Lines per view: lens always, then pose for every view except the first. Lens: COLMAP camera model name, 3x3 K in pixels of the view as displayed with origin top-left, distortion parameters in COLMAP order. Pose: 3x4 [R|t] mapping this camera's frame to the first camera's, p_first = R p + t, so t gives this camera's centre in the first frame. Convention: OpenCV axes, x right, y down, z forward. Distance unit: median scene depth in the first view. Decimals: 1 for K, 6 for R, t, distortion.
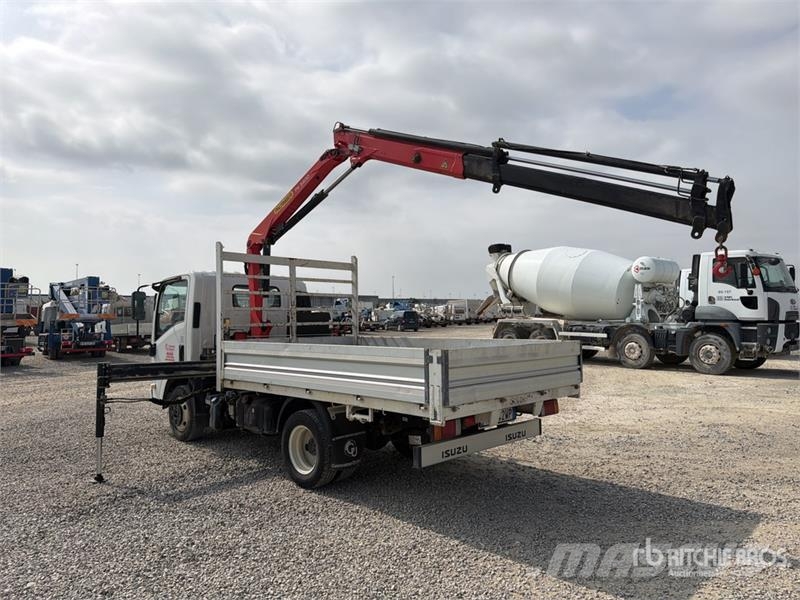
lens RADIAL K [[569.9, 0, 392.4], [0, 569.9, 301.4], [0, 0, 1]] dist [0.052993, -0.067760]
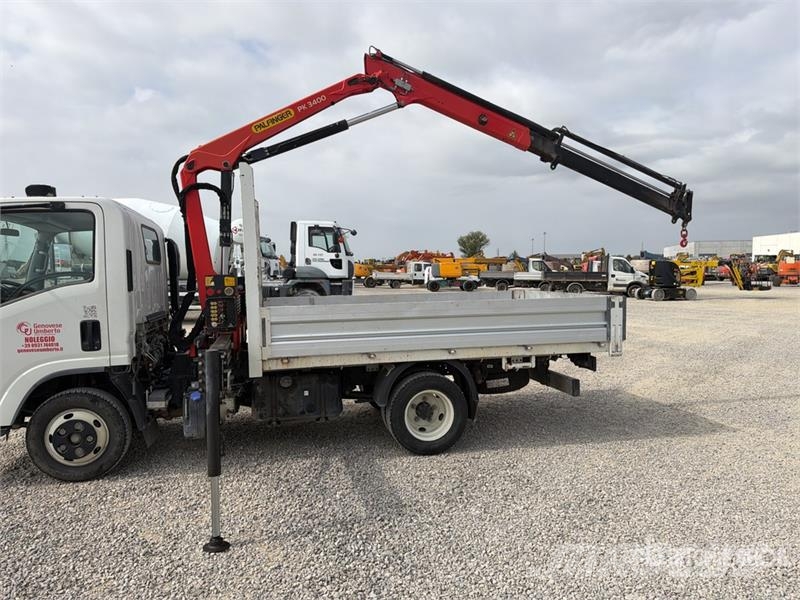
lens RADIAL K [[569.9, 0, 400.3], [0, 569.9, 303.5], [0, 0, 1]] dist [0.052993, -0.067760]
pose [[0.522070, -0.044880, 0.851721, -0.361107], [-0.015943, 0.997927, 0.062356, 0.008403], [-0.852754, -0.046133, 0.520272, 0.216407]]
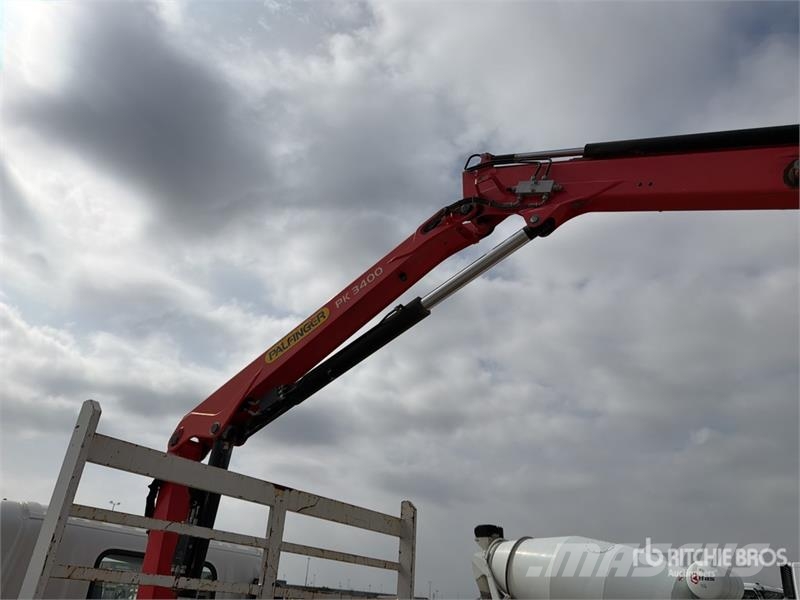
lens RADIAL K [[567.2, 0, 402.2], [0, 567.2, 299.9], [0, 0, 1]] dist [0.049215, -0.066682]
pose [[0.983965, 0.141442, 0.108658, -0.078076], [-0.076283, 0.884404, -0.460446, -0.007964], [-0.161224, 0.444774, 0.881013, 0.298334]]
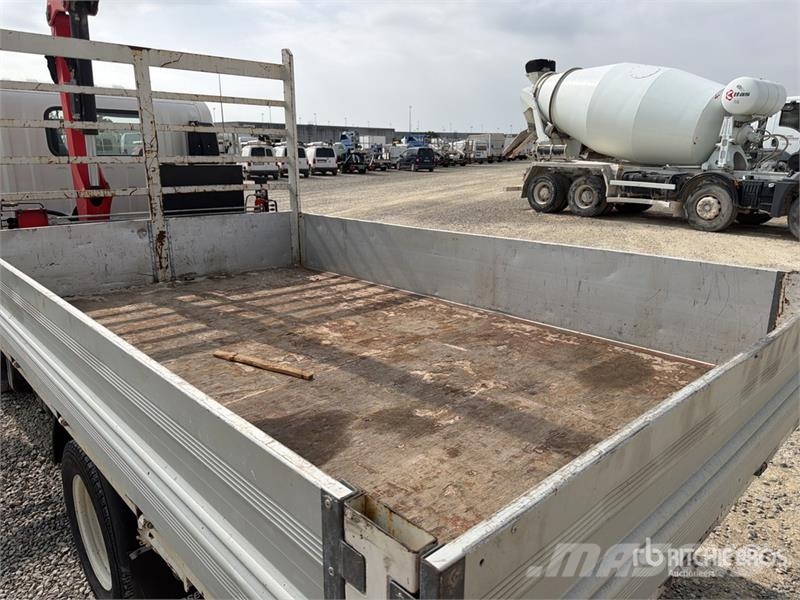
lens RADIAL K [[569.9, 0, 400.8], [0, 569.9, 304.9], [0, 0, 1]] dist [0.052993, -0.067760]
pose [[0.999805, 0.014996, -0.012877, 0.023569], [-0.010705, 0.958475, 0.284977, -0.005022], [0.016616, -0.284783, 0.958448, 0.248235]]
